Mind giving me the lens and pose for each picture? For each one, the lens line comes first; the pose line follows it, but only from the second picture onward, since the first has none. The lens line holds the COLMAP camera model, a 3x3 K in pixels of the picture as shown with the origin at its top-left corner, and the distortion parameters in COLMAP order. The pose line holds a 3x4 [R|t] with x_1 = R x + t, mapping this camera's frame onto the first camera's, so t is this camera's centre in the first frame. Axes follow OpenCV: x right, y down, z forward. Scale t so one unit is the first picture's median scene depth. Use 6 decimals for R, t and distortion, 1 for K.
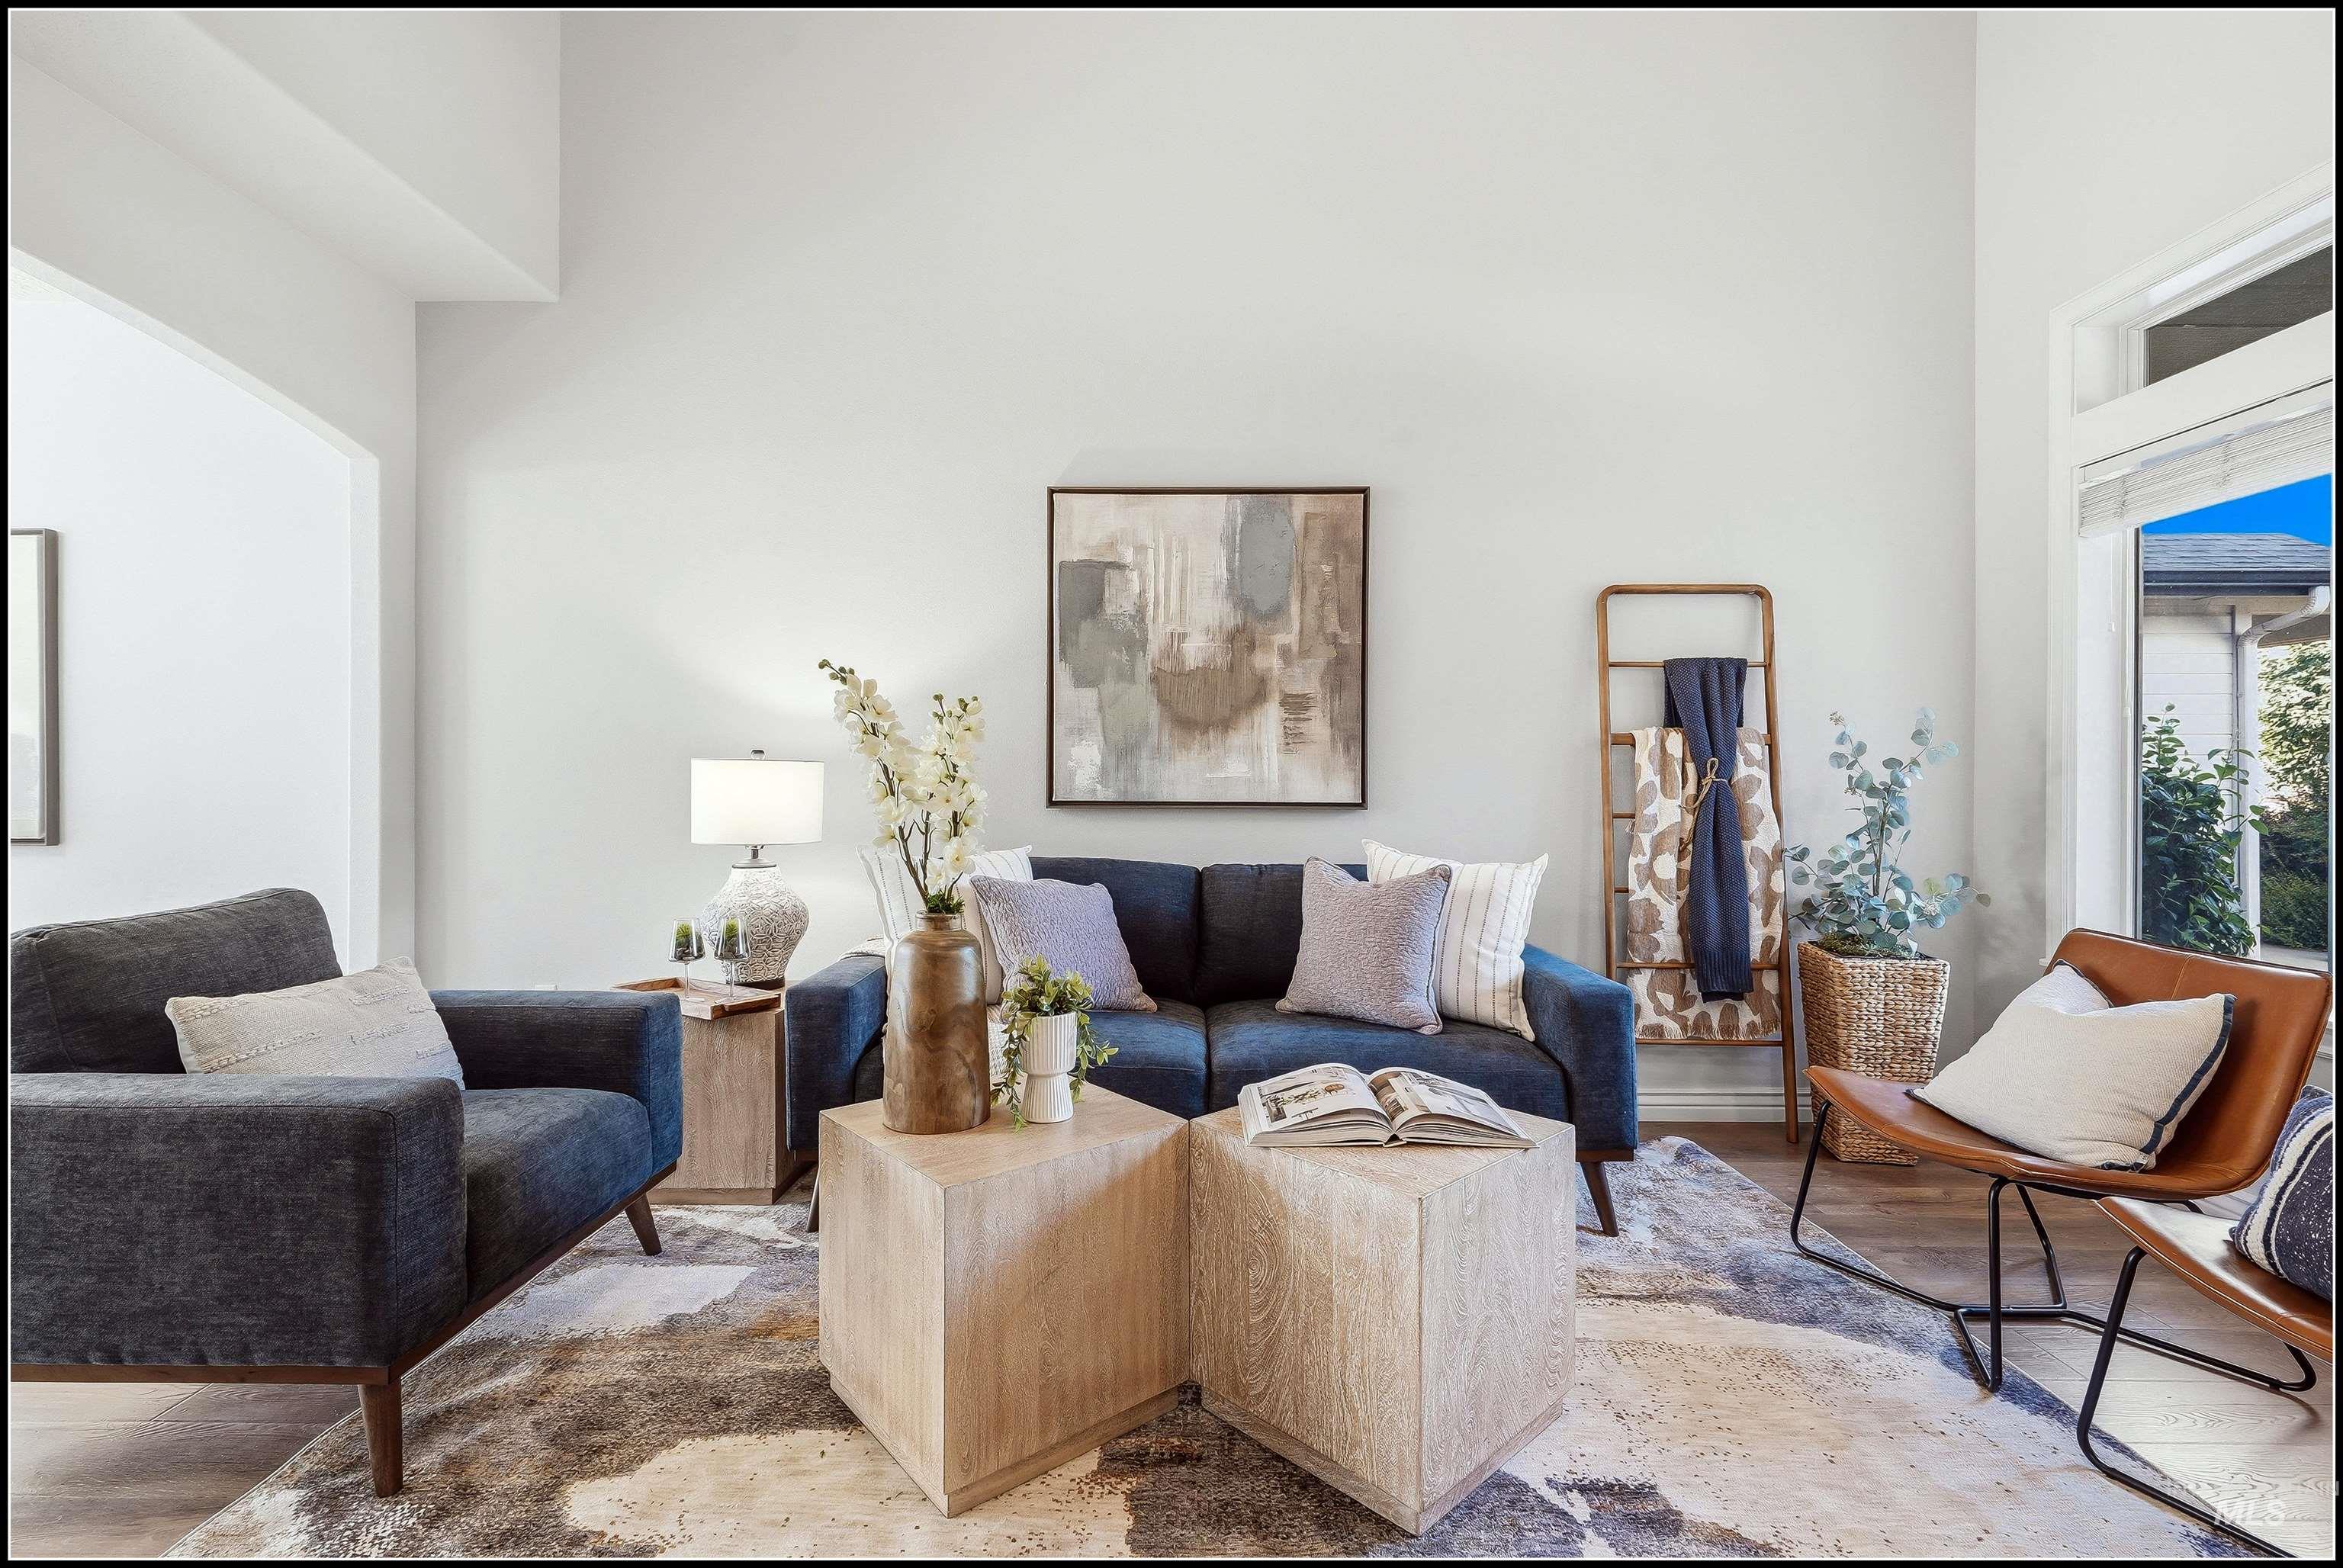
lens RADIAL K [[1064.6, 0, 1179.2], [0, 1064.6, 784.7], [0, 0, 1]] dist [0.000698, -0.000303]
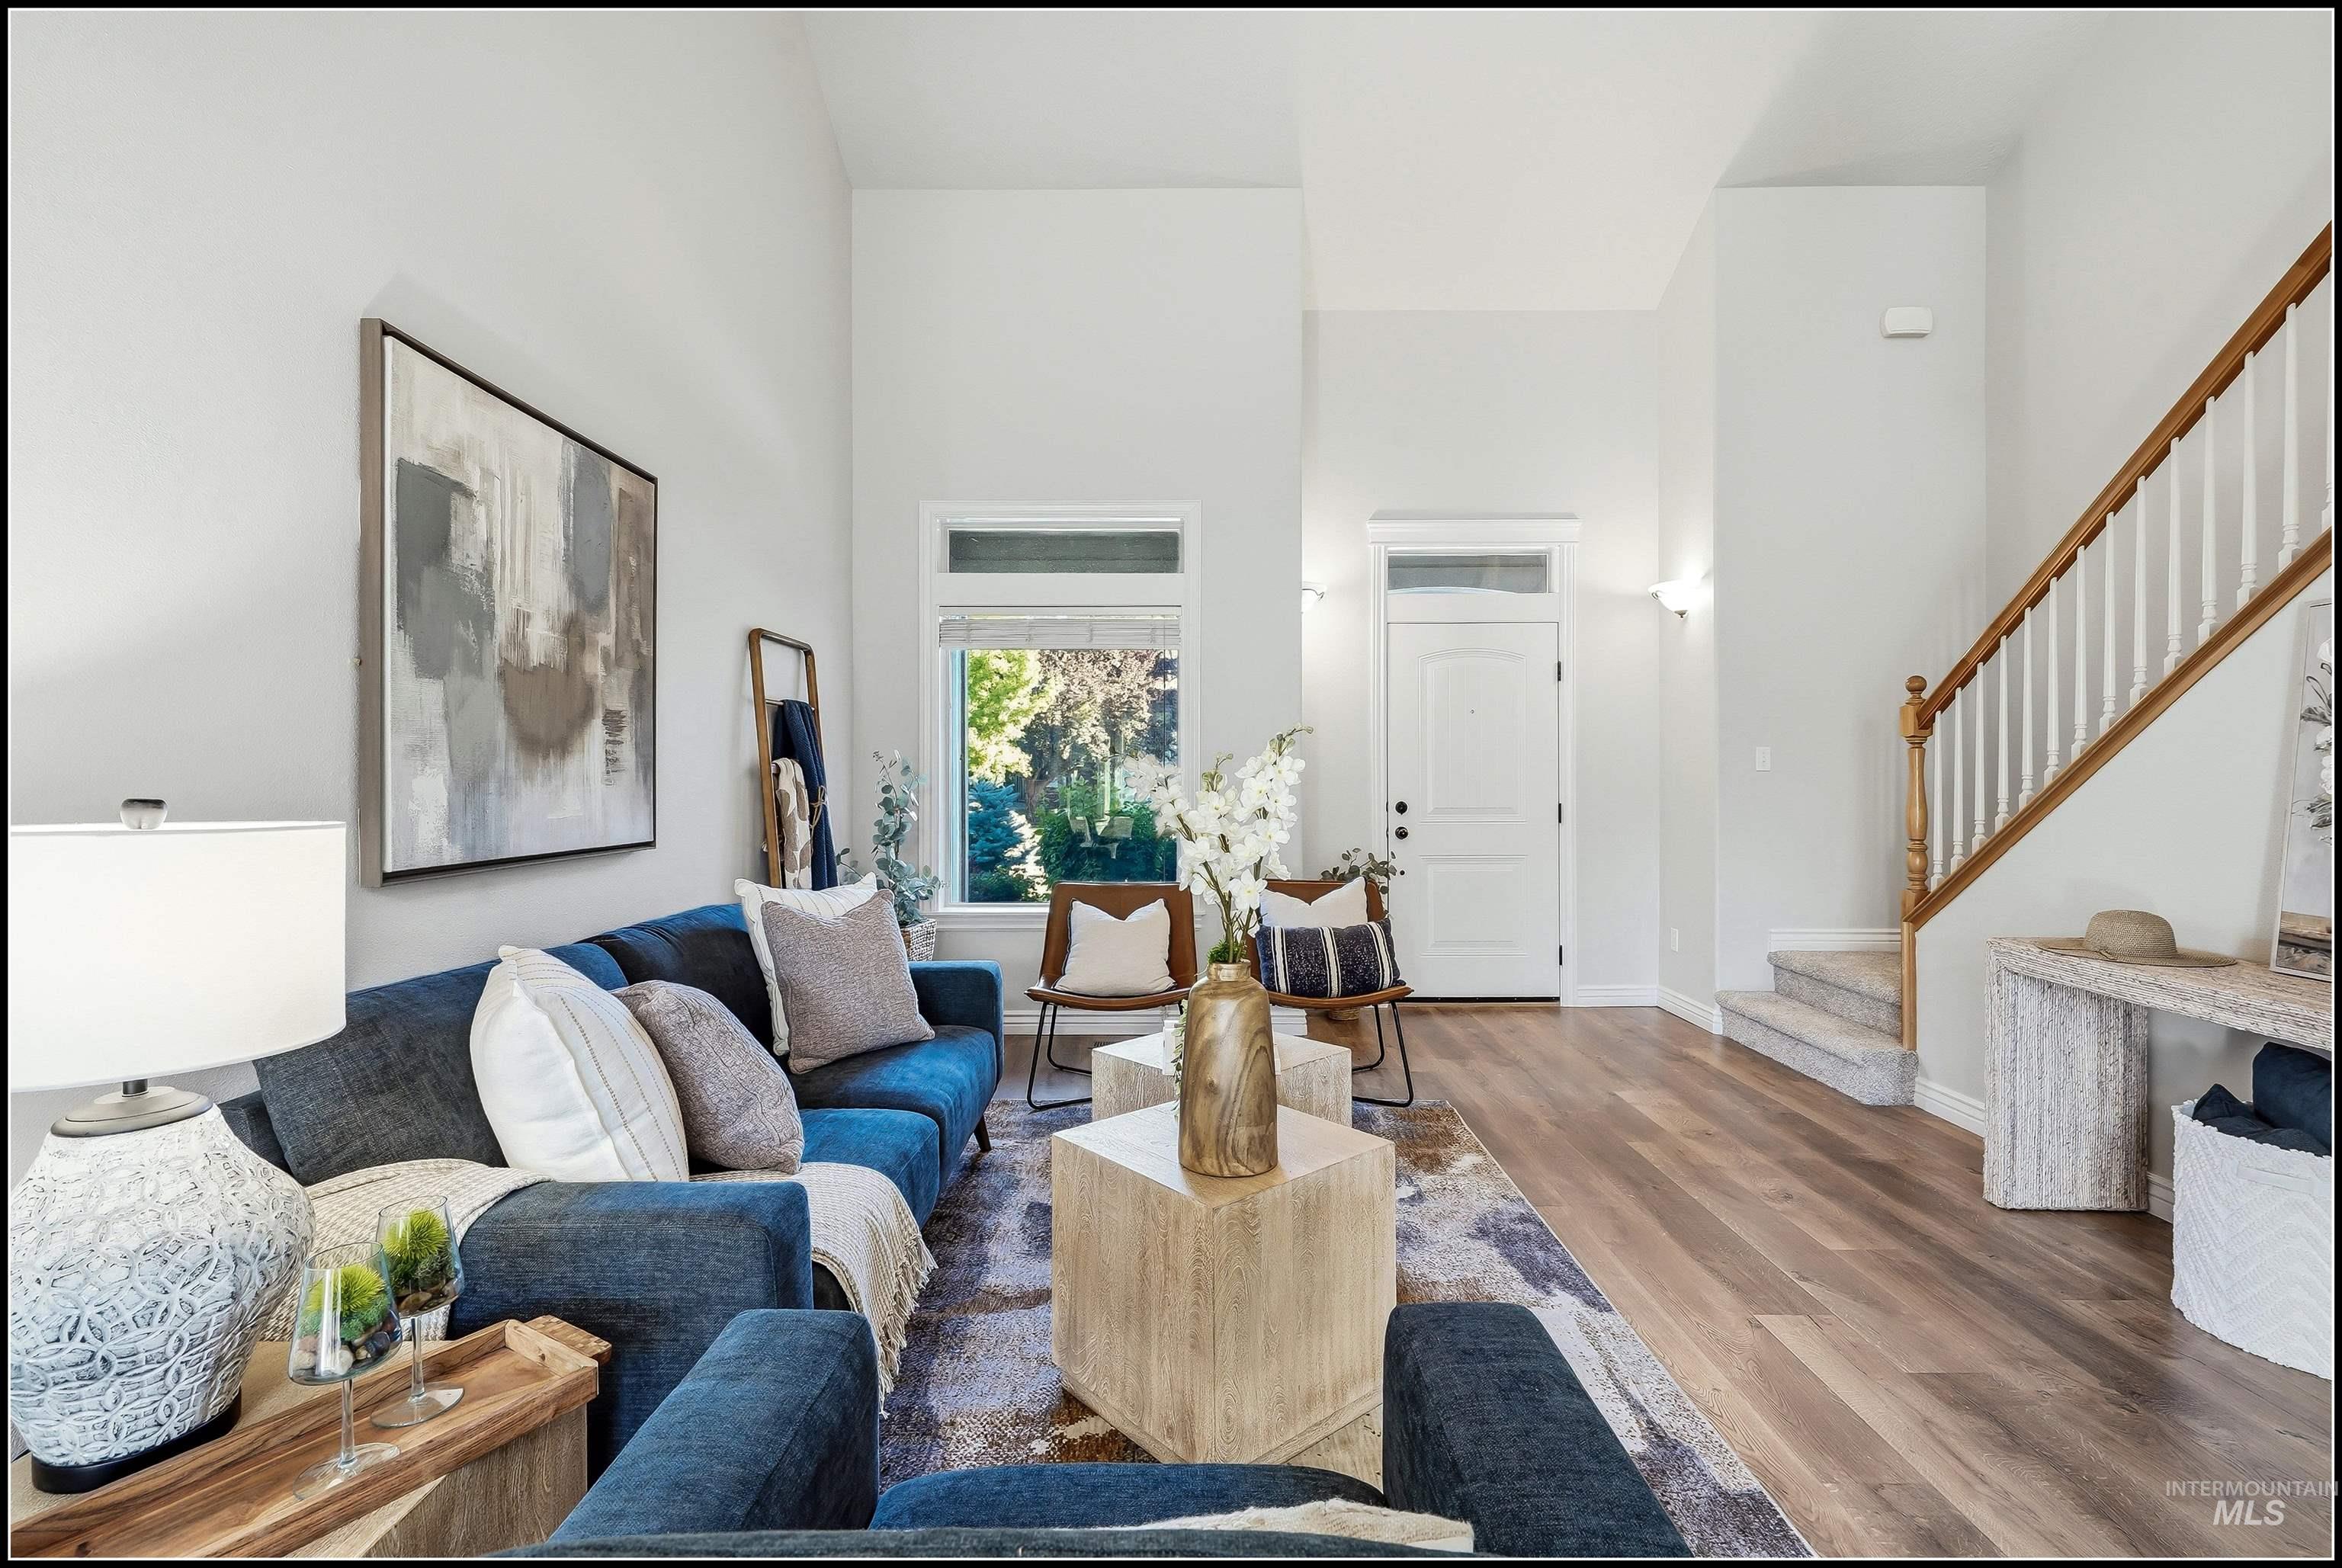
lens RADIAL K [[1052.1, 0, 1166.0], [0, 1052.1, 771.8], [0, 0, 1]] dist [0.000094, -0.000023]
pose [[0.001386, 0.000945, 0.999999, -0.682806], [0.005568, 0.999984, -0.000953, -0.035581], [-0.999984, 0.005569, 0.001380, 0.582775]]
